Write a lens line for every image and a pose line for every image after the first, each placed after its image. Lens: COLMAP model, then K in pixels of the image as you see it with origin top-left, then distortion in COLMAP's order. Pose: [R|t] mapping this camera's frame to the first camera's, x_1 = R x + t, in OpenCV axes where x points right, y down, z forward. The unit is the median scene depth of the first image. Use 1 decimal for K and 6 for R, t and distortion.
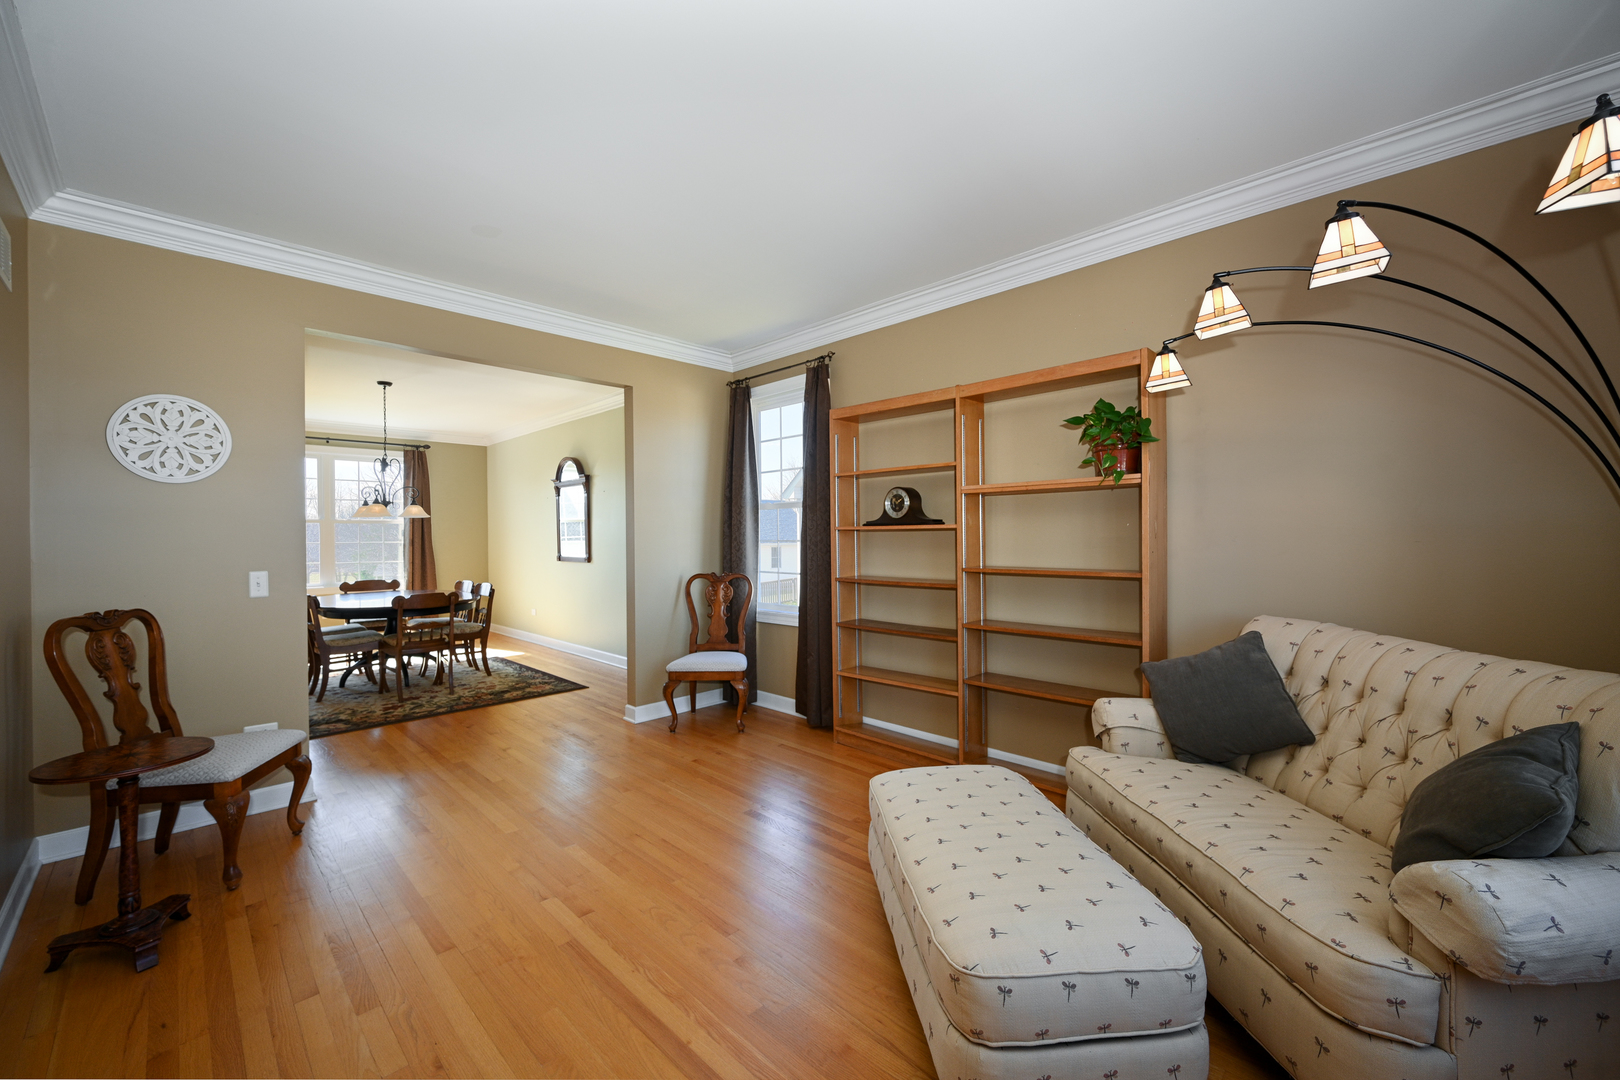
lens RADIAL K [[648.0, 0, 800.5], [0, 648.0, 547.0], [0, 0, 1]] dist [-0.000389, -0.000056]
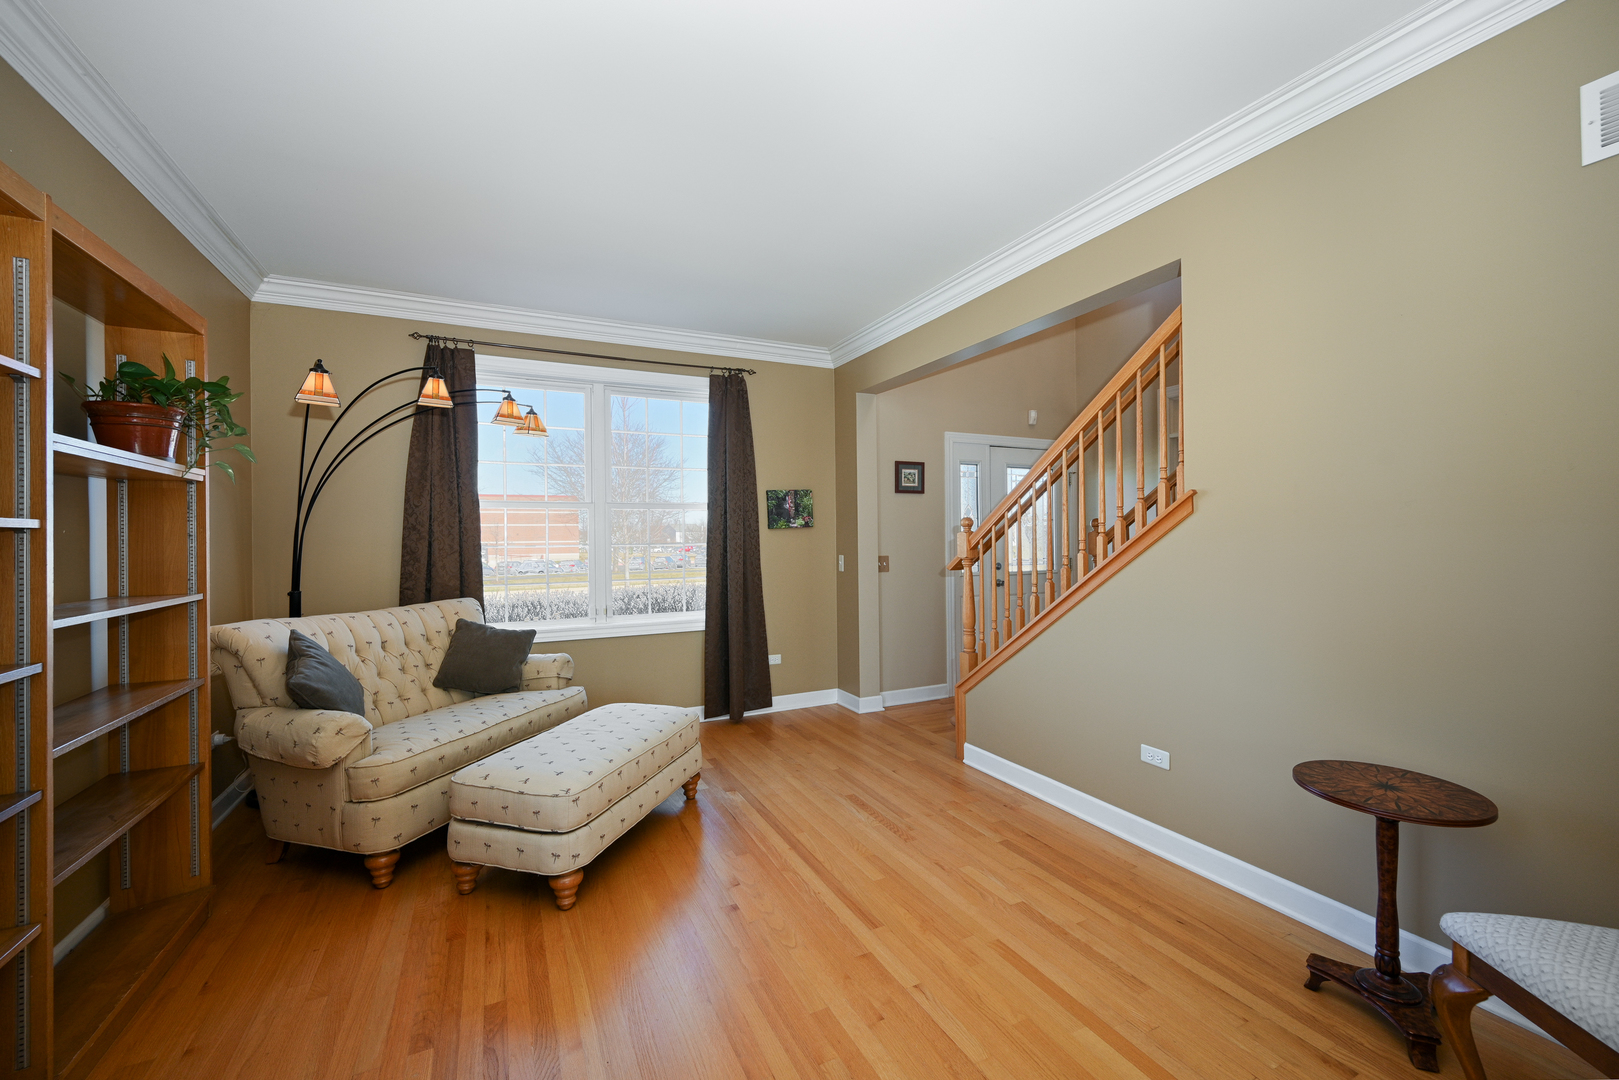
lens RADIAL K [[647.6, 0, 800.0], [0, 647.6, 547.0], [0, 0, 1]] dist [-0.000389, -0.000056]
pose [[-0.943265, 0.029284, 0.330746, -0.641200], [0.036218, 0.999234, 0.014818, -0.008371], [-0.330058, 0.025957, -0.943604, 2.123806]]
